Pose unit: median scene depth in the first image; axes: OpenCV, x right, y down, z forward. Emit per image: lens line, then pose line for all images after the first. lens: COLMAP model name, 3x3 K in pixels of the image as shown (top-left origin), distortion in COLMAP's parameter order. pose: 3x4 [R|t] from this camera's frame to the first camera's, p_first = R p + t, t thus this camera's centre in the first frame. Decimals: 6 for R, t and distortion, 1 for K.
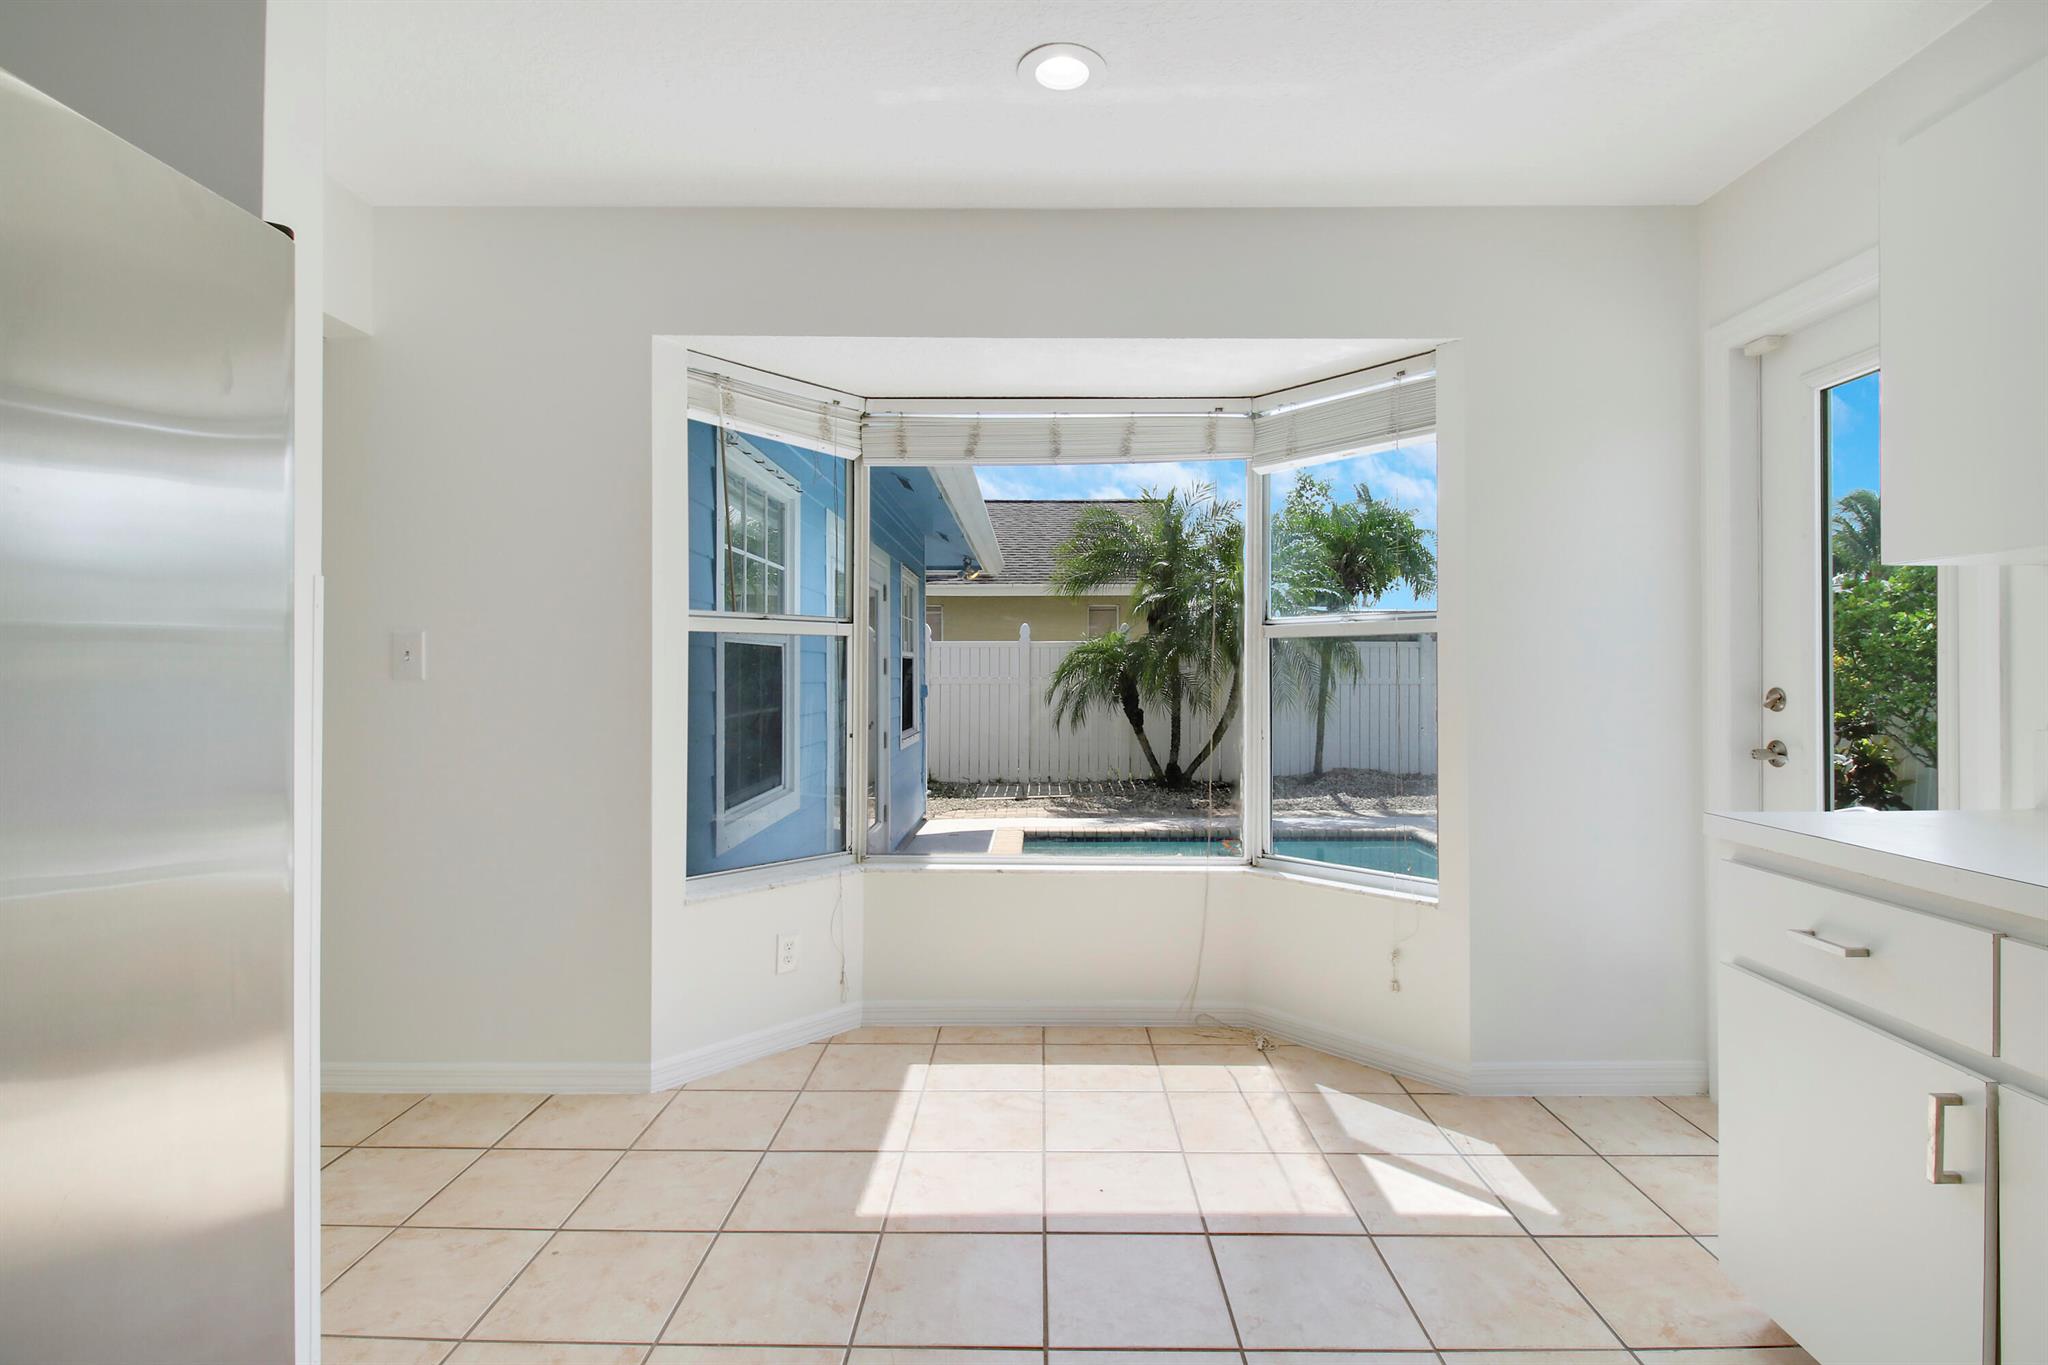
lens RADIAL K [[948.2, 0, 1011.6], [0, 948.2, 656.2], [0, 0, 1]] dist [0.003819, -0.011465]
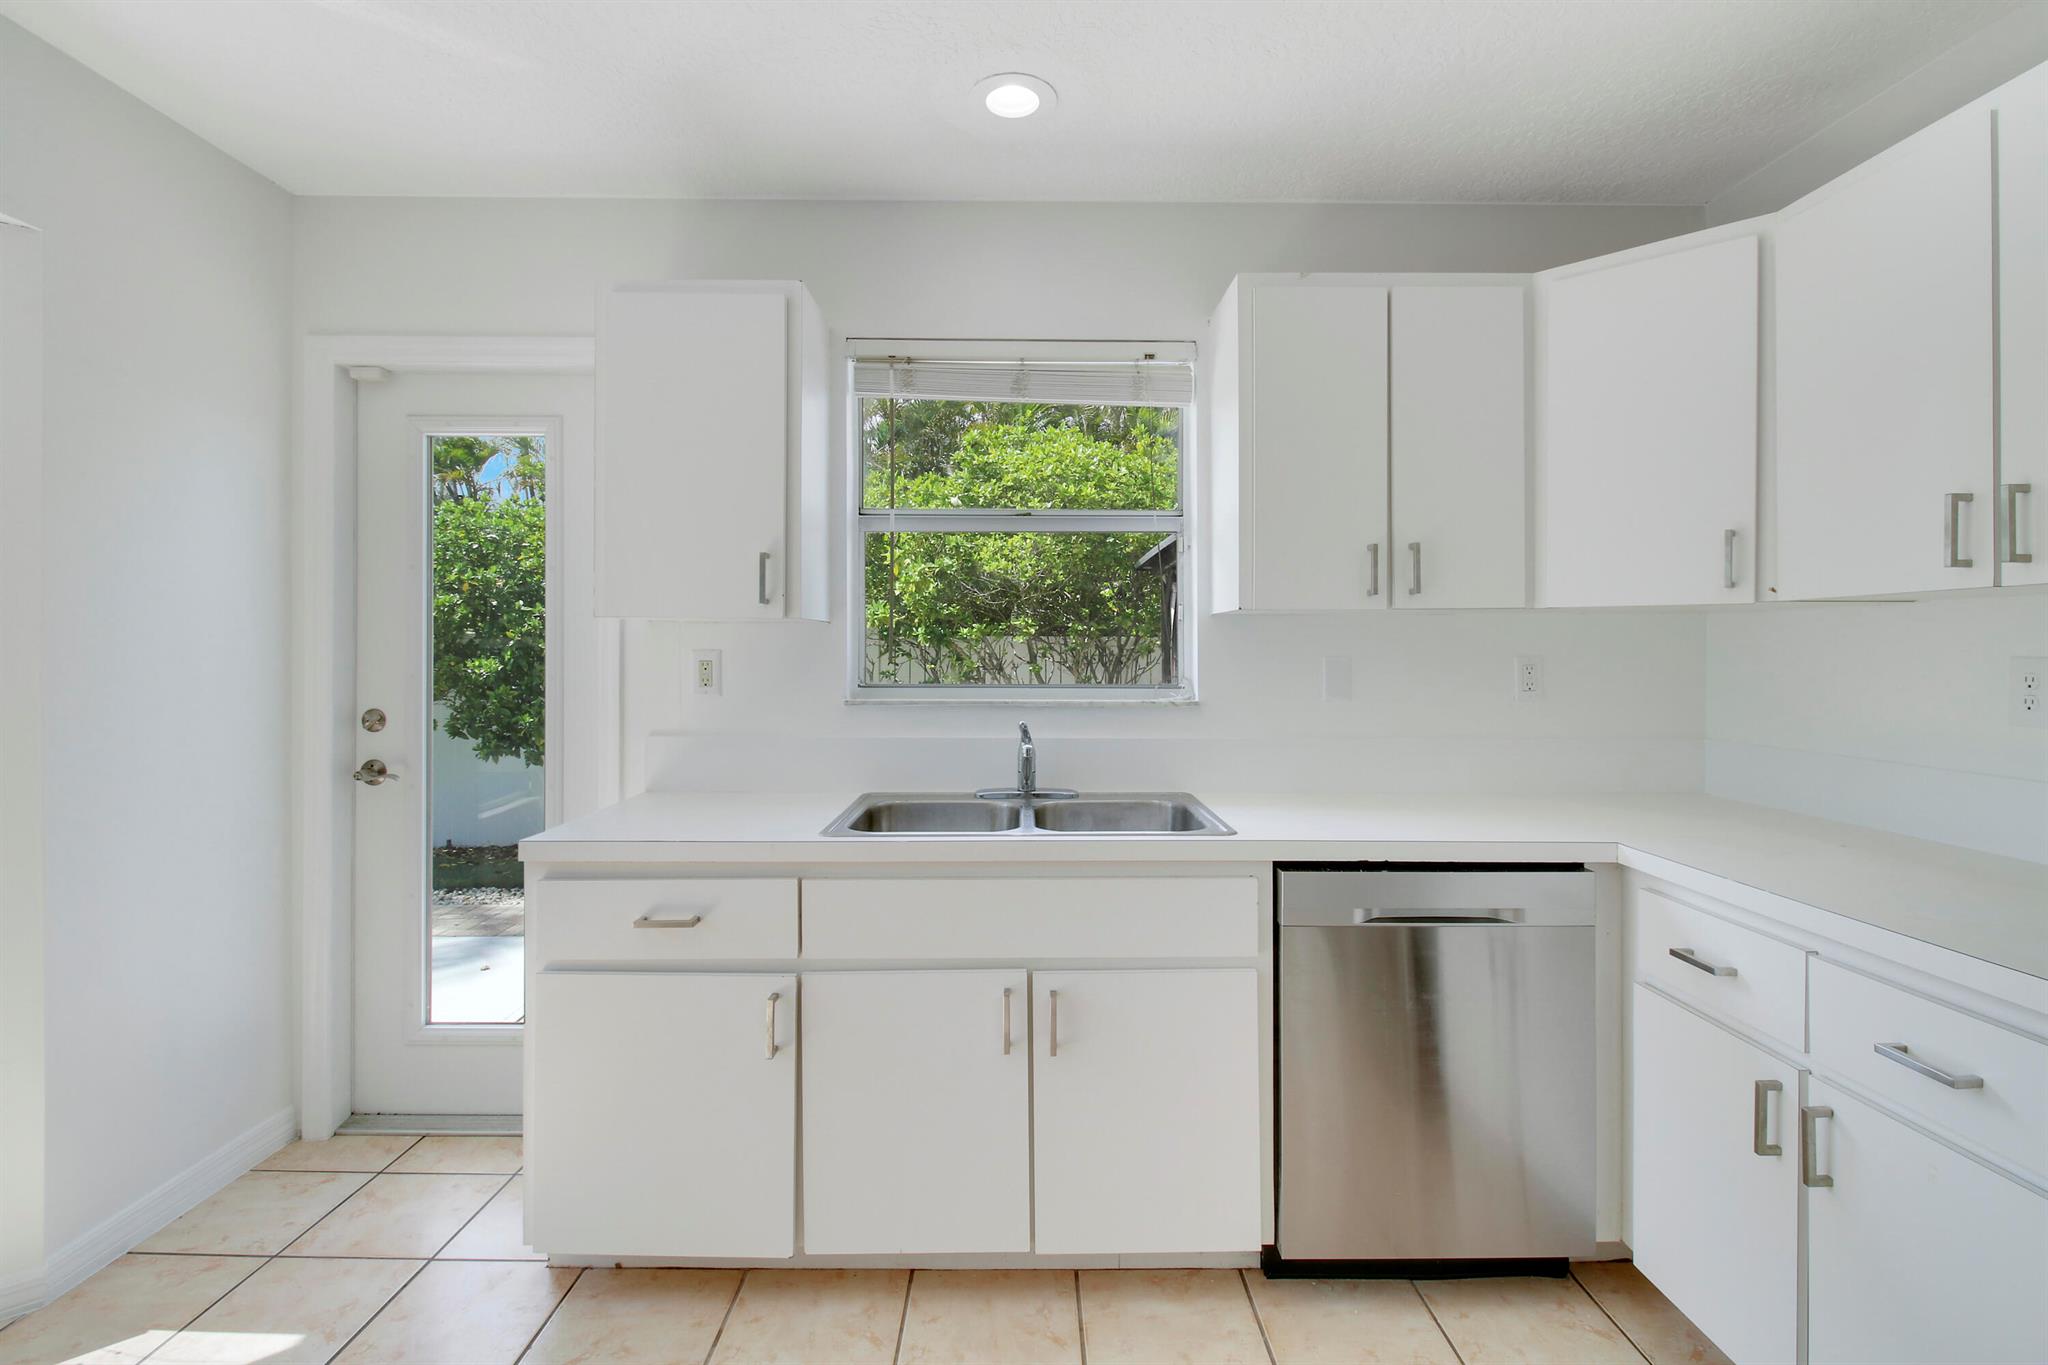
lens RADIAL K [[948.2, 0, 1032.9], [0, 948.2, 664.9], [0, 0, 1]] dist [0.003819, -0.011465]
pose [[-0.027223, -0.012786, 0.999548, -0.245900], [-0.014446, 0.999819, 0.012396, -0.038643], [-0.999525, -0.014102, -0.027403, 0.310248]]
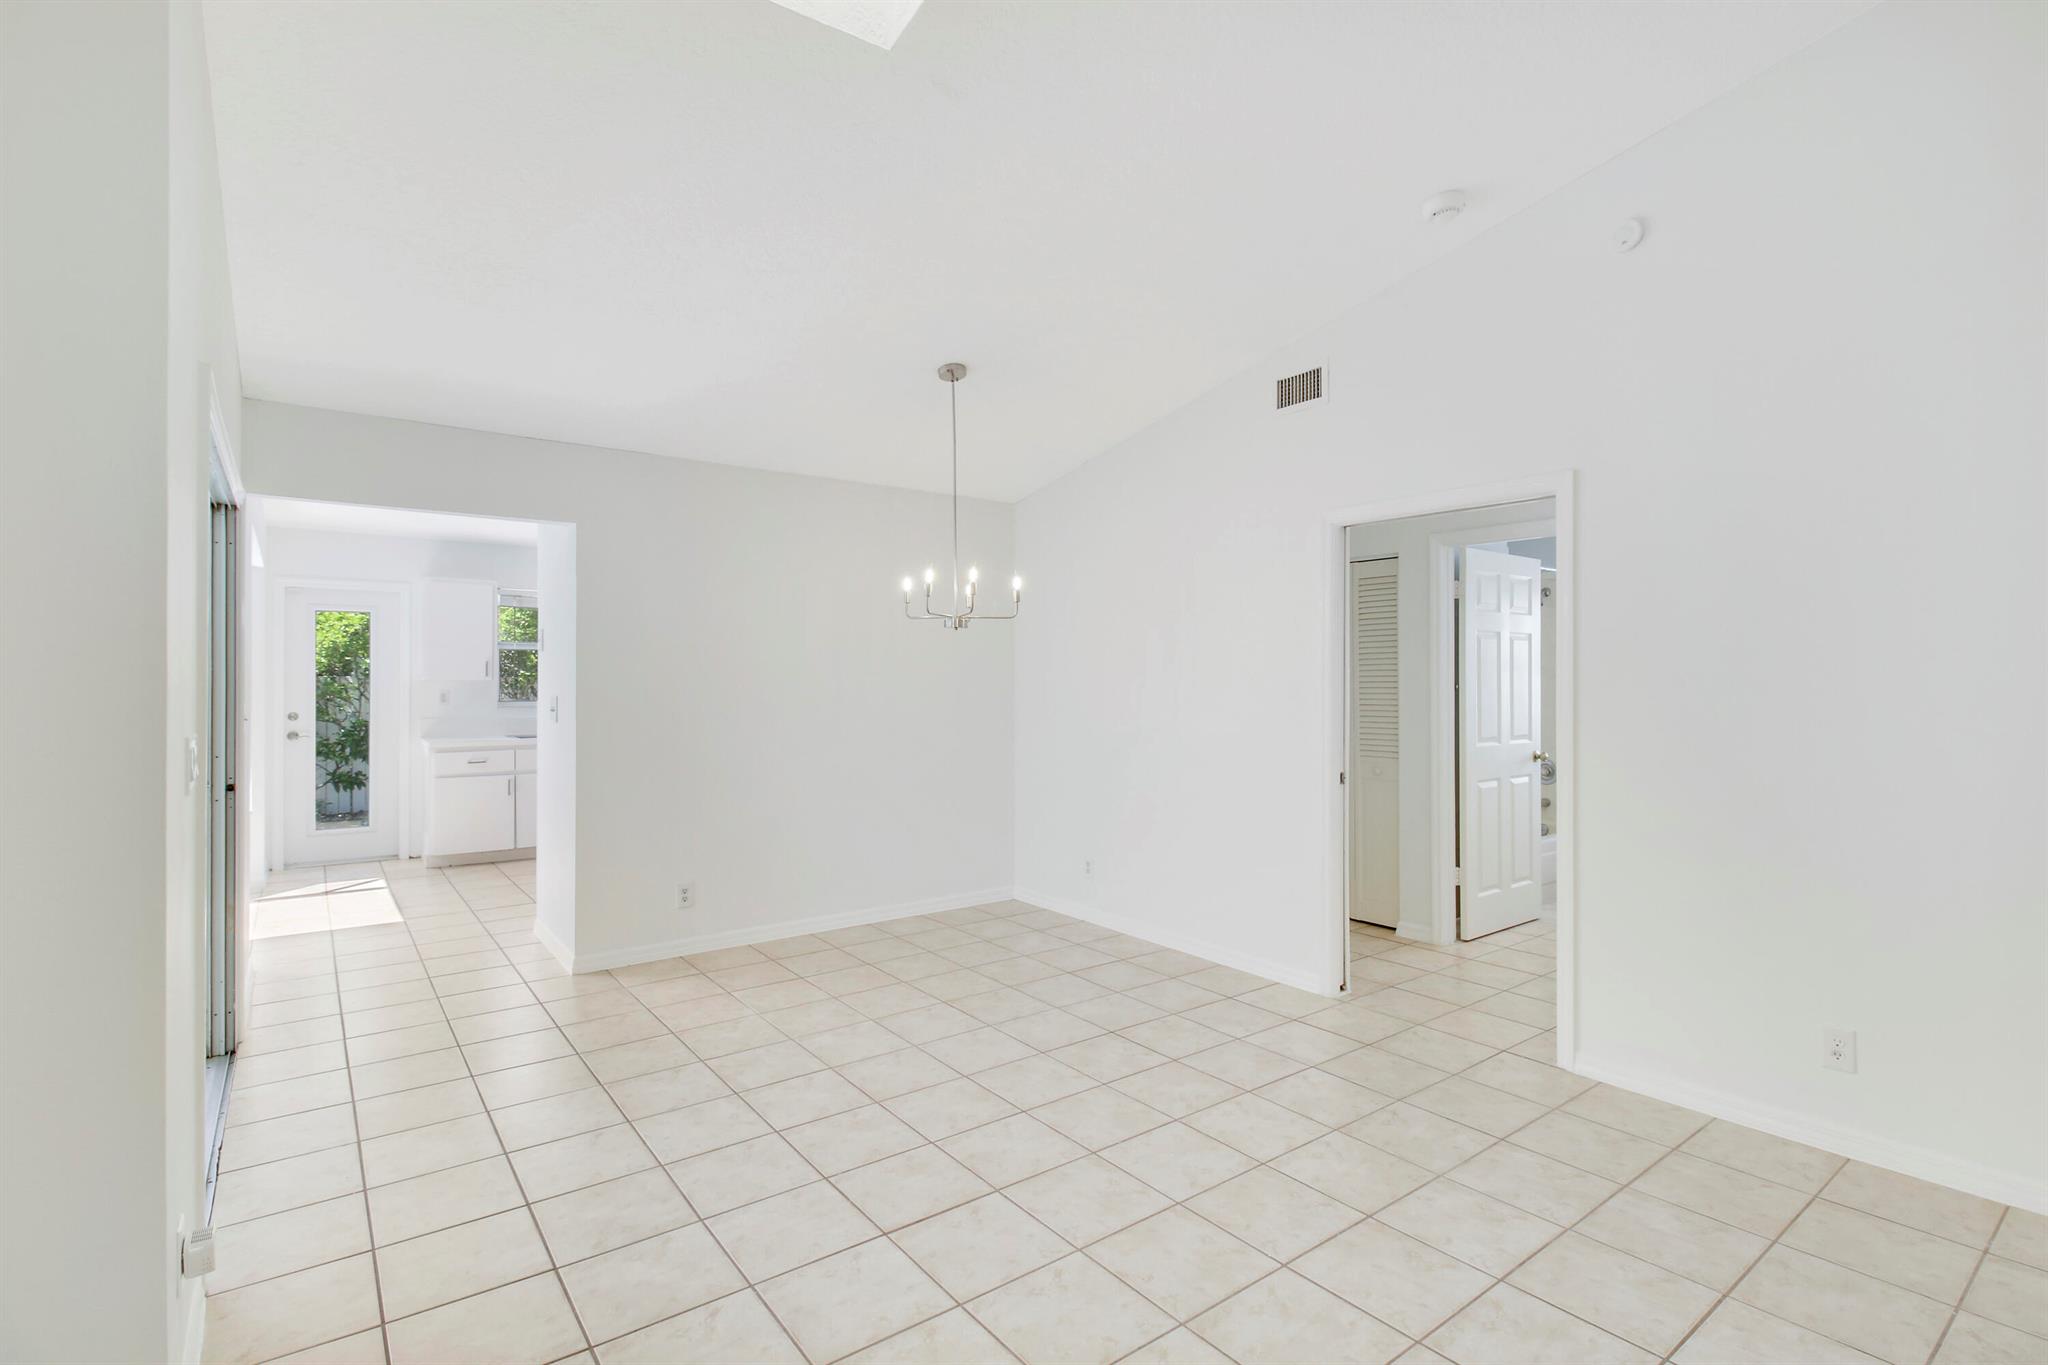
lens RADIAL K [[948.2, 0, 1022.1], [0, 948.2, 694.6], [0, 0, 1]] dist [0.003819, -0.011465]
pose [[-0.613672, -0.006027, 0.789538, -2.676513], [-0.009393, 0.999956, 0.000333, -0.039329], [-0.789505, -0.007212, -0.613701, 1.016852]]
